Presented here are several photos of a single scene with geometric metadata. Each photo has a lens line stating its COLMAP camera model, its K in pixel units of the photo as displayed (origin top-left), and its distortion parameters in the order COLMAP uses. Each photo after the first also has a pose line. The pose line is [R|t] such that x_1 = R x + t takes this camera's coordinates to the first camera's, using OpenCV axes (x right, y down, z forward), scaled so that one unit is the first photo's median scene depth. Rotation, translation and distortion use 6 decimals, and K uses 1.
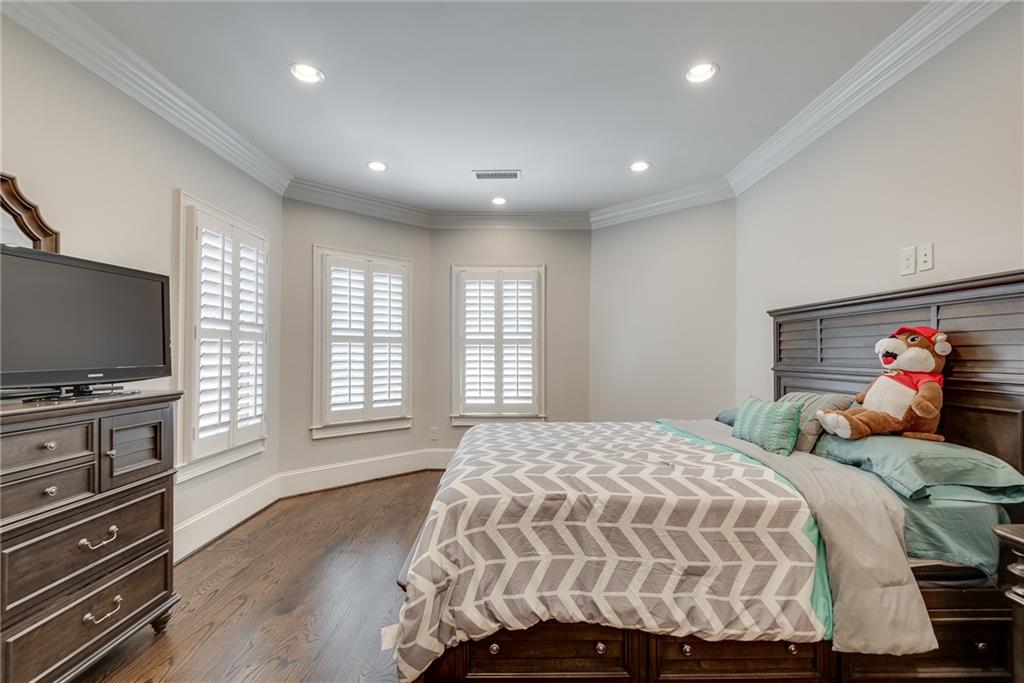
lens RADIAL K [[471.9, 0, 510.1], [0, 471.9, 350.3], [0, 0, 1]] dist [0.022834, -0.013309]
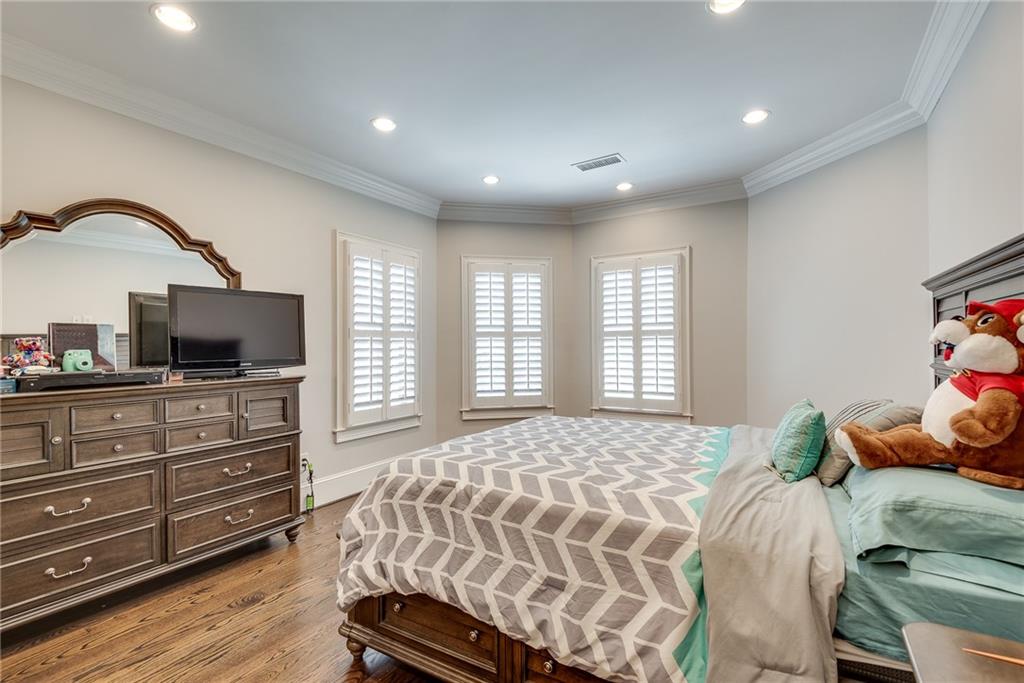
lens RADIAL K [[471.9, 0, 515.4], [0, 471.9, 344.3], [0, 0, 1]] dist [0.022834, -0.013309]
pose [[0.851501, -0.011228, -0.524233, 0.636267], [0.014056, 0.999900, 0.001415, -0.001543], [0.524165, -0.008574, 0.851574, 0.141287]]
